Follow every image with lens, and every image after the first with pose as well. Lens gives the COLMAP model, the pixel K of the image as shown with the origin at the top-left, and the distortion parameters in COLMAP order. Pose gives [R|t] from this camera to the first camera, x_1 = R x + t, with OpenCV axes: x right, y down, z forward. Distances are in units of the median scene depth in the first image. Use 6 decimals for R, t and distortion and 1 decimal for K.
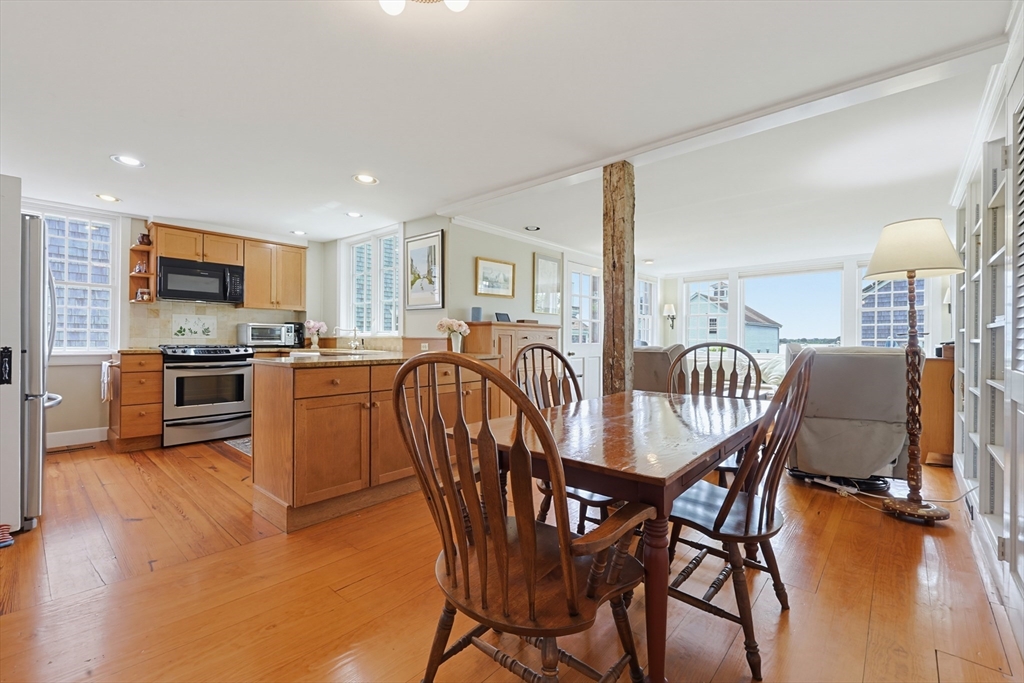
lens RADIAL K [[441.0, 0, 510.8], [0, 441.0, 342.3], [0, 0, 1]] dist [0.001814, 0.000229]
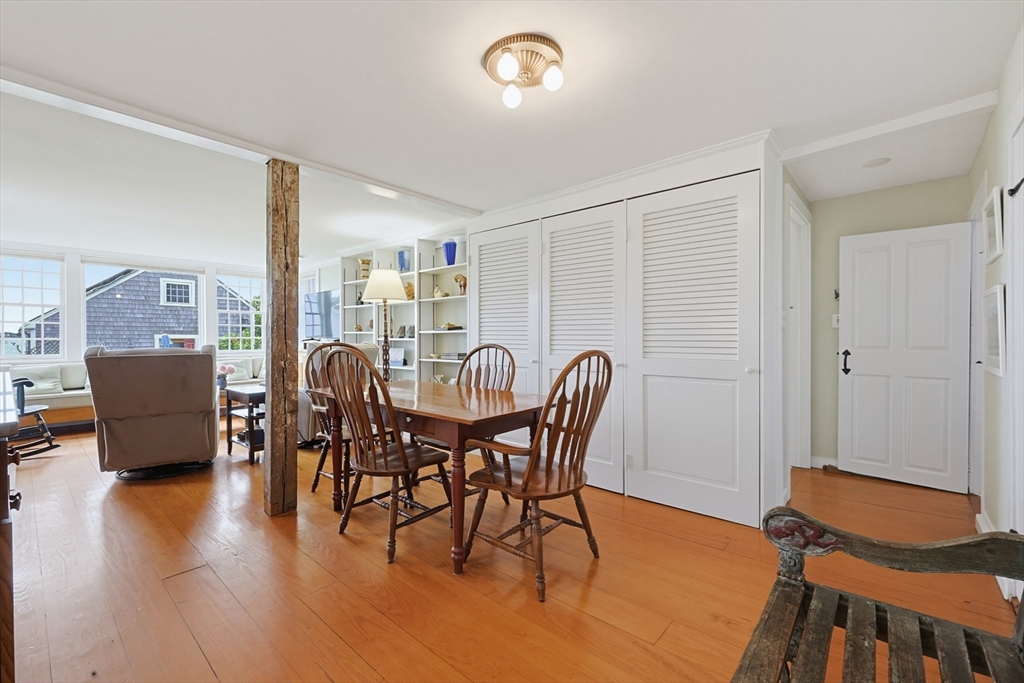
lens RADIAL K [[437.2, 0, 524.2], [0, 437.2, 342.7], [0, 0, 1]] dist [-0.002165, -0.000076]
pose [[-0.039862, -0.020559, 0.998994, -0.464172], [0.007984, 0.999750, 0.020893, -0.012501], [-0.999173, 0.008809, -0.039688, 0.311207]]
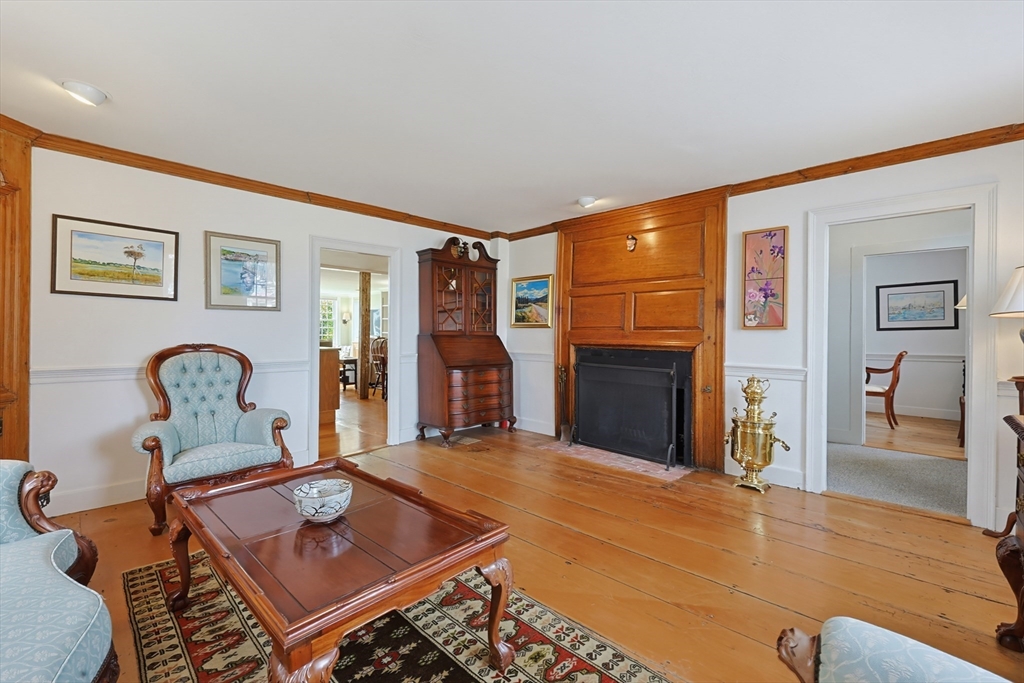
lens RADIAL K [[436.5, 0, 508.3], [0, 436.5, 335.3], [0, 0, 1]] dist [-0.003063, 0.000129]
pose [[0.043191, -0.009531, 0.999021, -1.470985], [-0.003183, 0.999948, 0.009677, -0.028636], [-0.999062, -0.003597, 0.043158, 0.004652]]
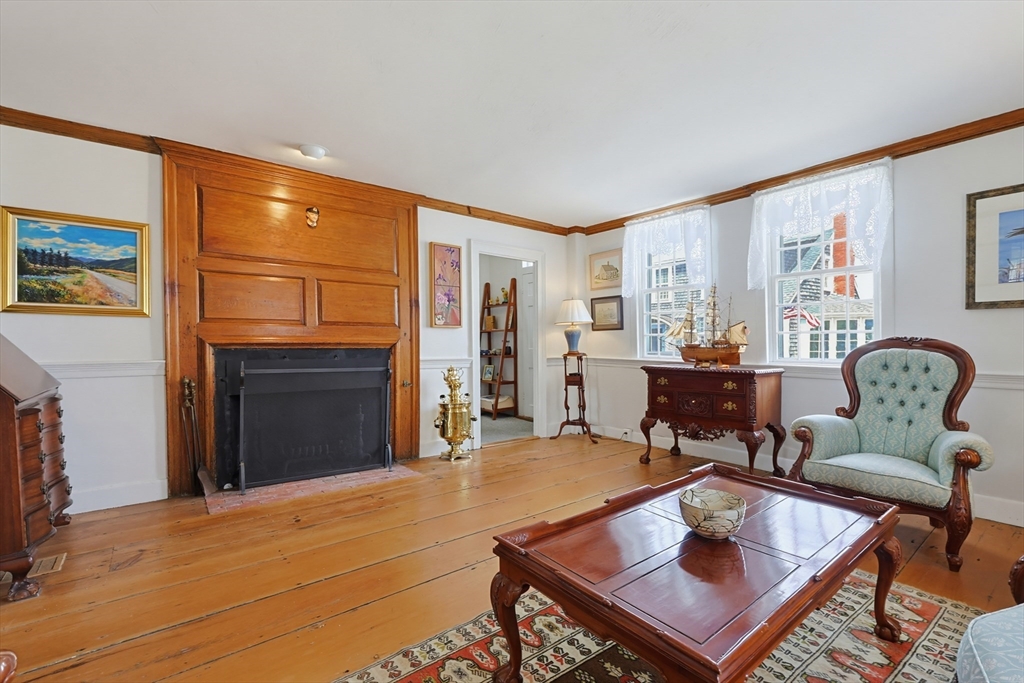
lens RADIAL K [[467.0, 0, 538.3], [0, 467.0, 346.1], [0, 0, 1]] dist [0.000195, 0.000090]
pose [[-0.987335, -0.013921, 0.158037, -1.080562], [-0.011703, 0.999820, 0.014953, -0.012888], [-0.158217, 0.012914, -0.987320, 0.480208]]
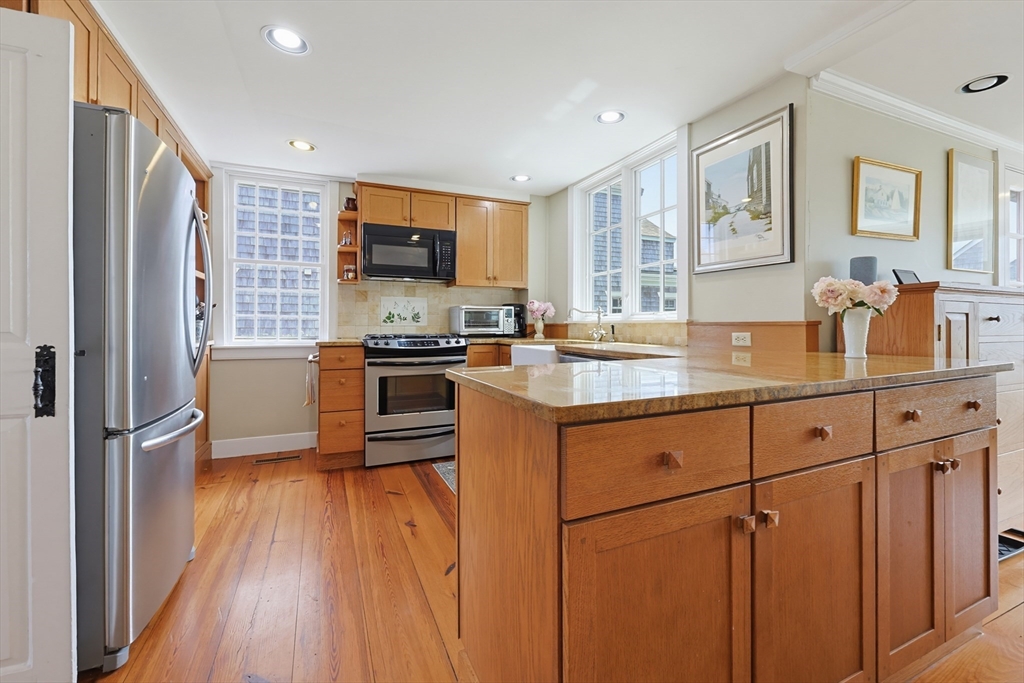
lens RADIAL K [[442.2, 0, 518.8], [0, 442.2, 324.3], [0, 0, 1]] dist [0.001922, 0.000091]
pose [[0.912257, -0.007806, -0.409544, -0.207595], [0.004180, 0.999944, -0.009748, -0.003348], [0.409597, 0.007181, 0.912238, 0.373709]]
